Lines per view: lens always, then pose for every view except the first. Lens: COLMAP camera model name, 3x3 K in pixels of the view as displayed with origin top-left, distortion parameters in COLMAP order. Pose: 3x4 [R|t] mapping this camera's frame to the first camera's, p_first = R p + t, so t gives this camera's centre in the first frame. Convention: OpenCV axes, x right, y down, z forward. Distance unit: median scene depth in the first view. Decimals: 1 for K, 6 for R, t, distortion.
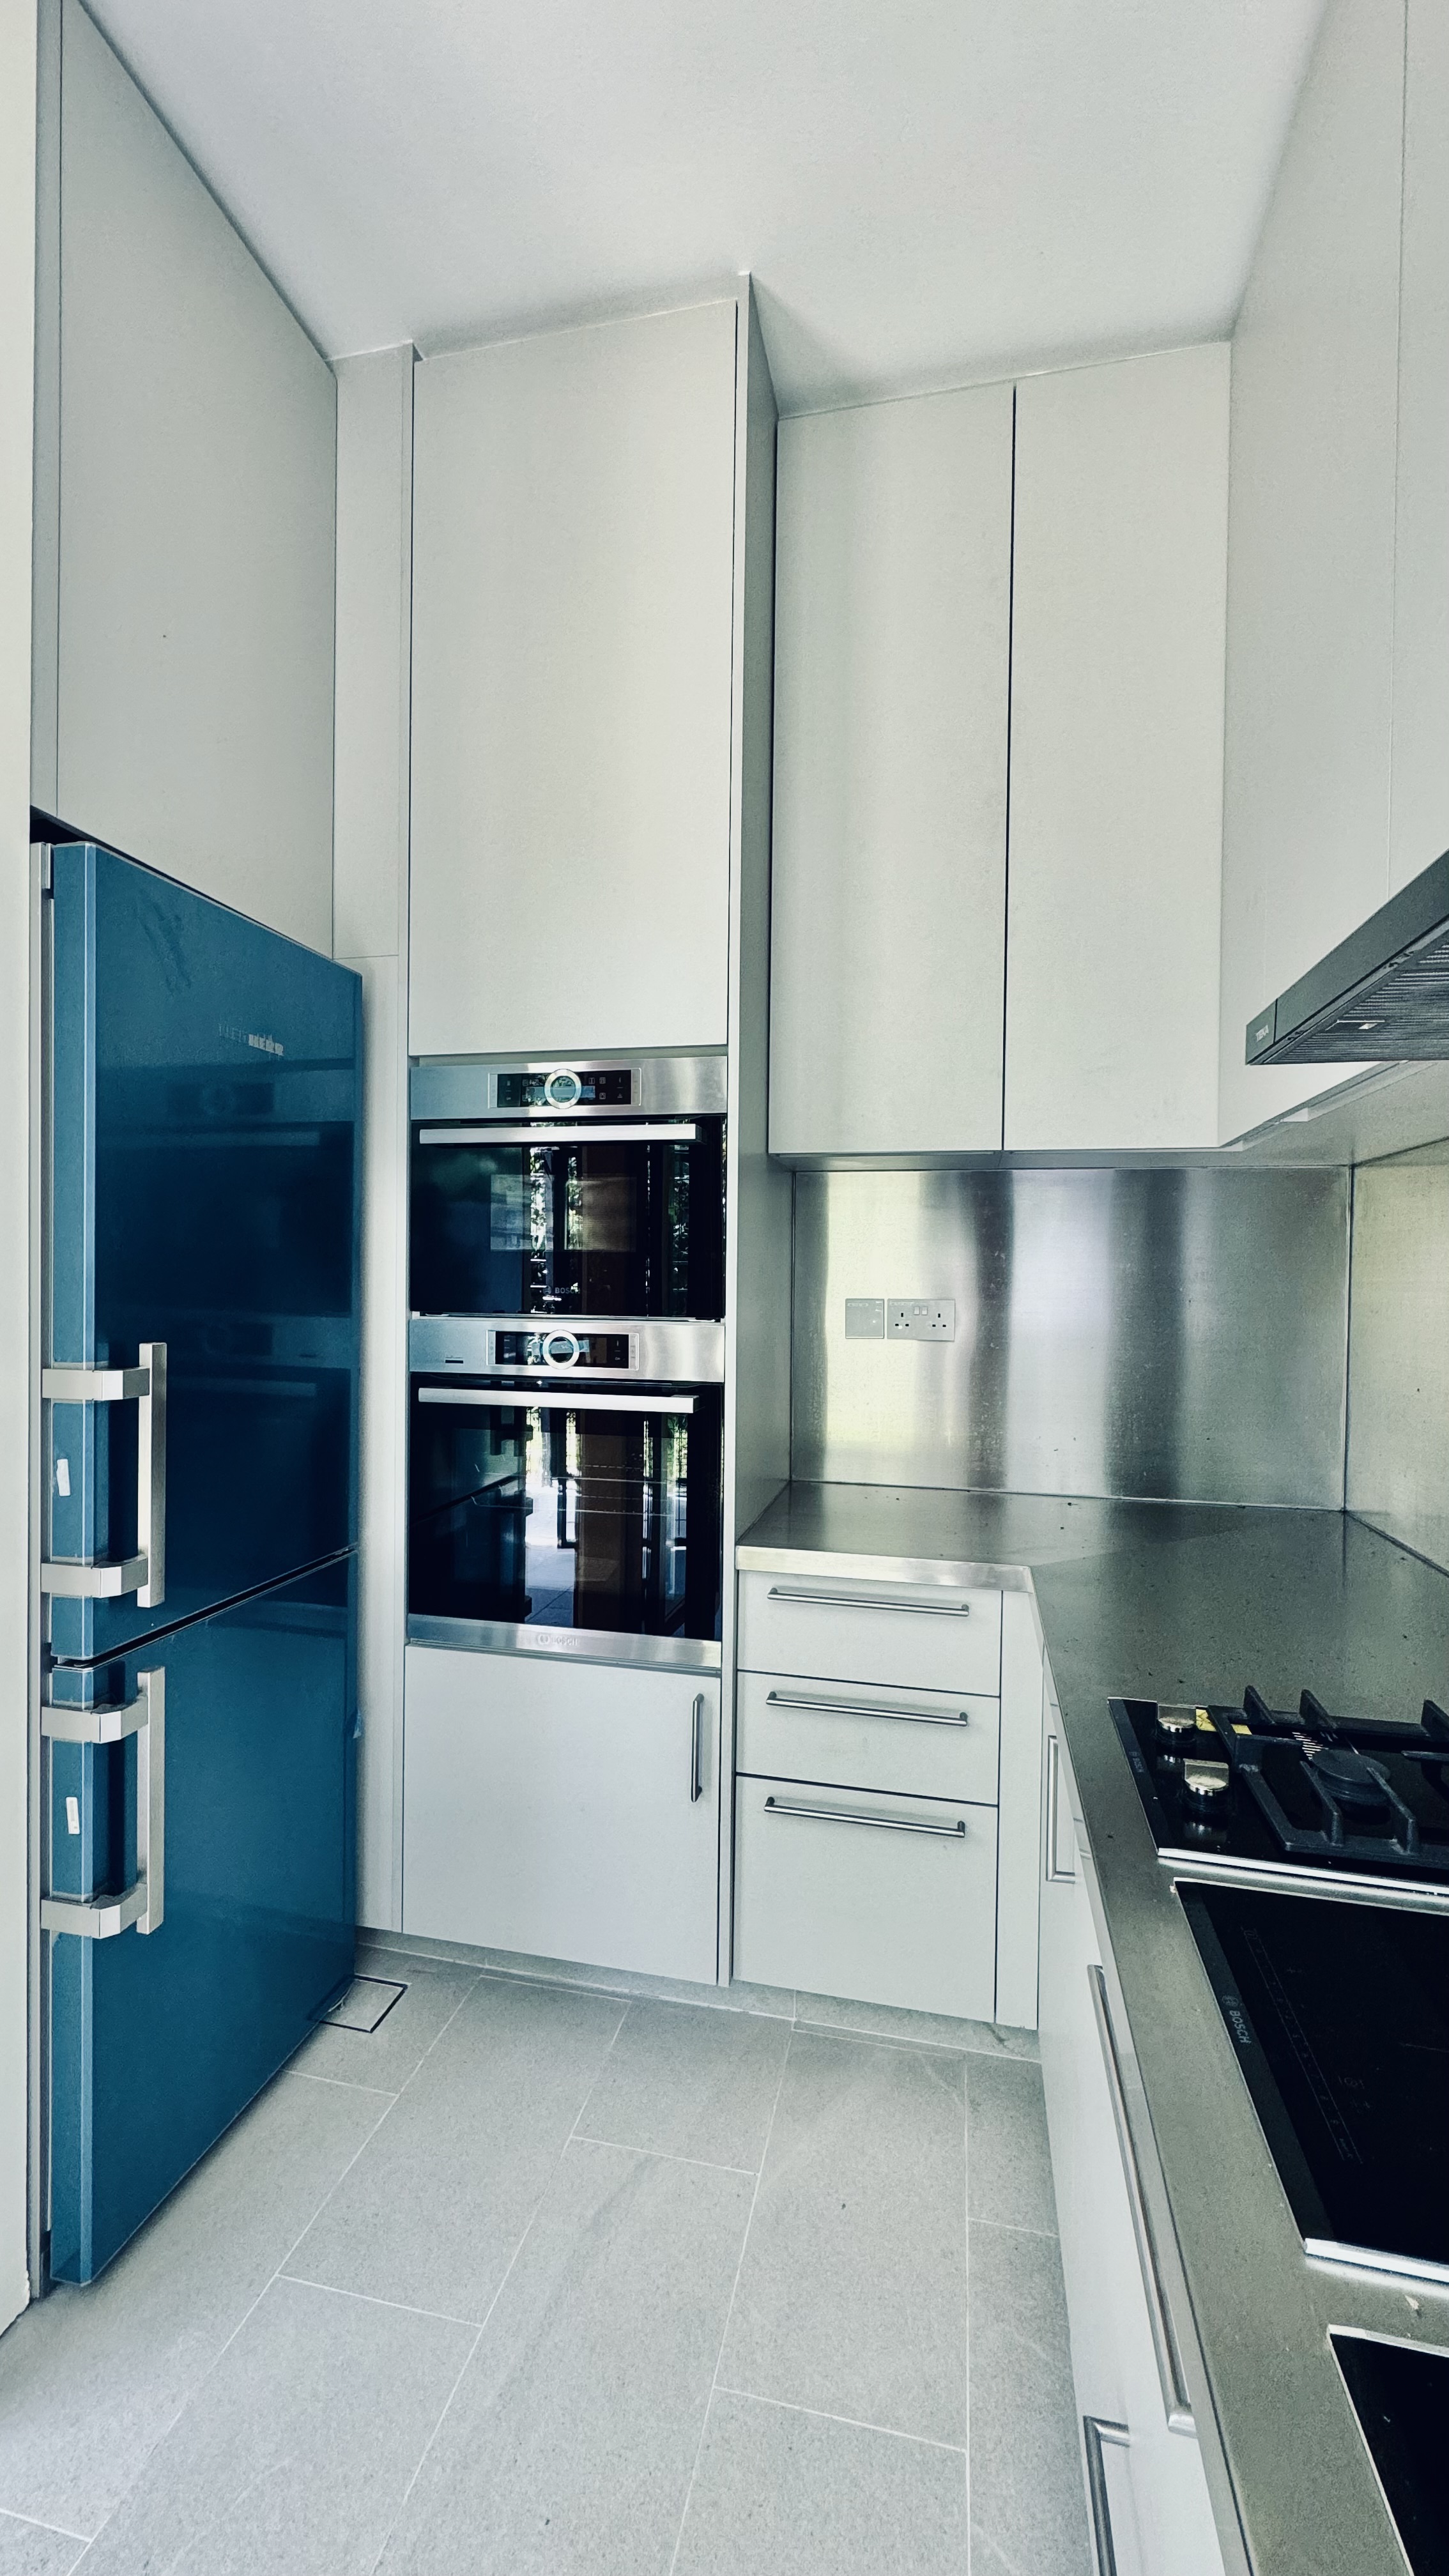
lens RADIAL K [[1059.0, 0, 724.5], [0, 1059.0, 1288.0], [0, 0, 1]] dist [-0.000871, 0.000018]
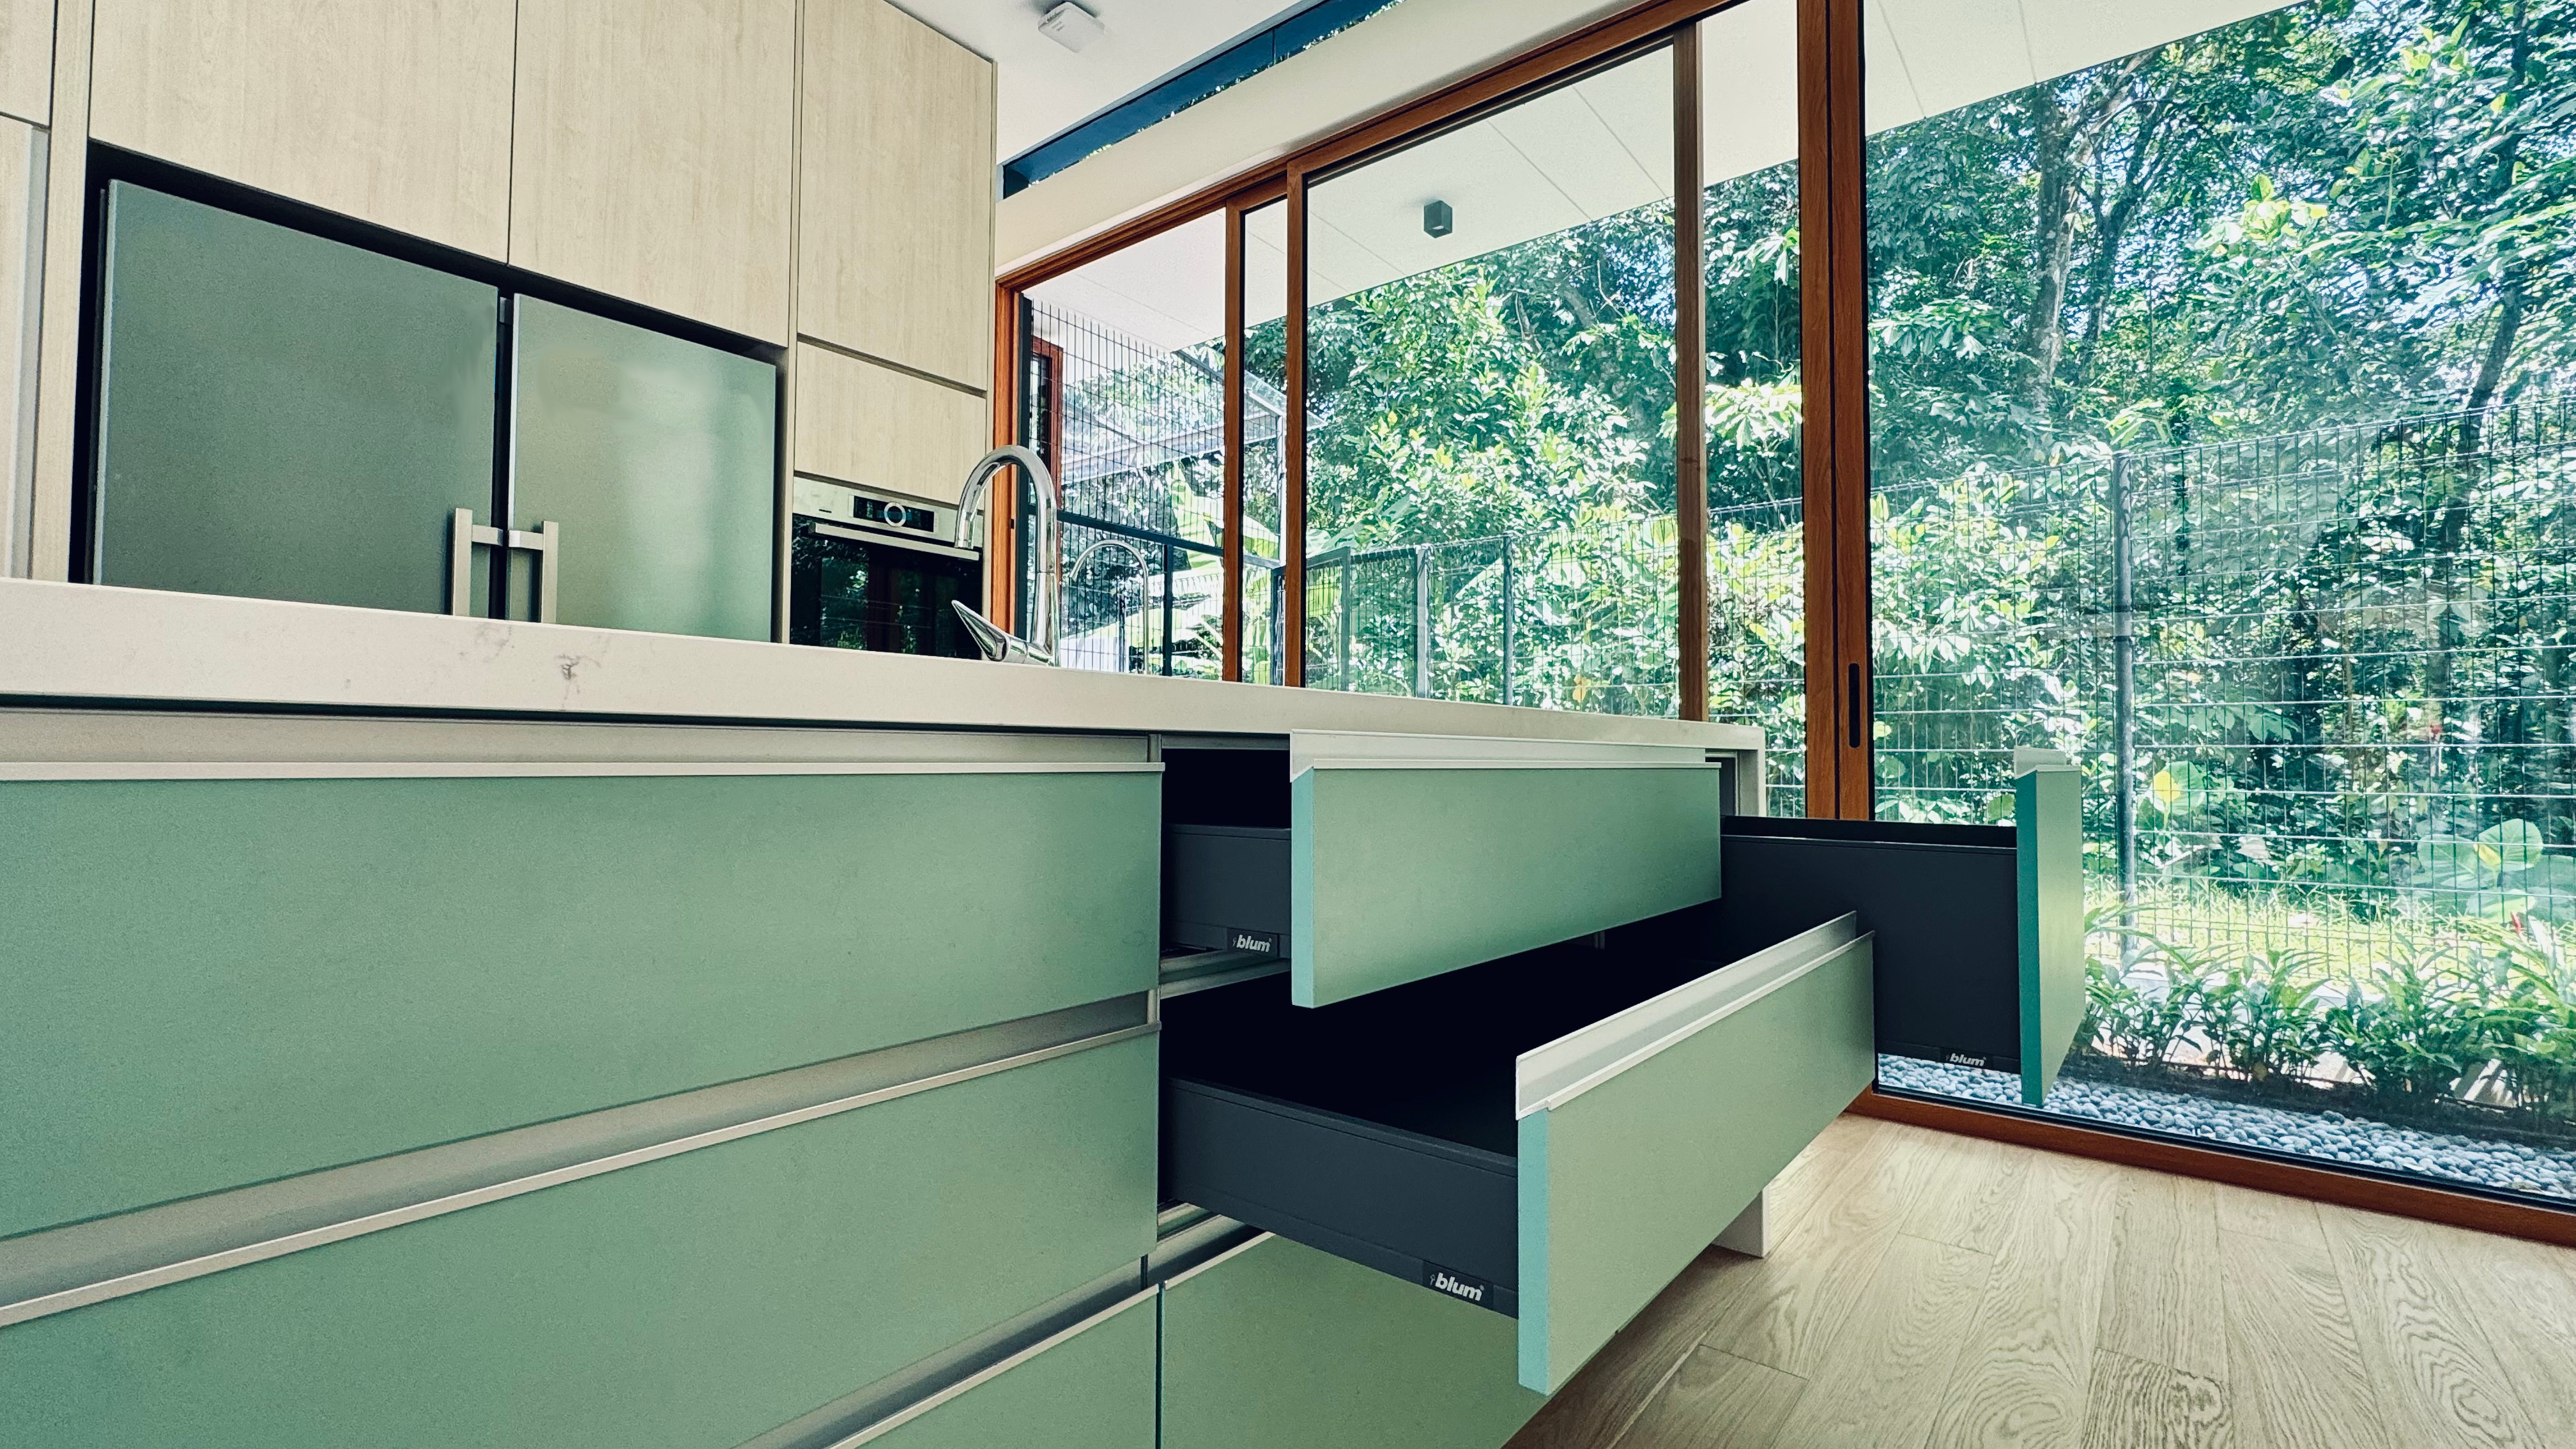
lens RADIAL K [[1125.9, 0, 1288.0], [0, 1125.9, 724.5], [0, 0, 1]] dist [0.000177, 0.000004]
pose [[0.436058, 0.019614, 0.899705, -1.457080], [0.011442, 0.999561, -0.027337, 0.190080], [-0.899846, 0.022215, 0.435642, -0.290534]]
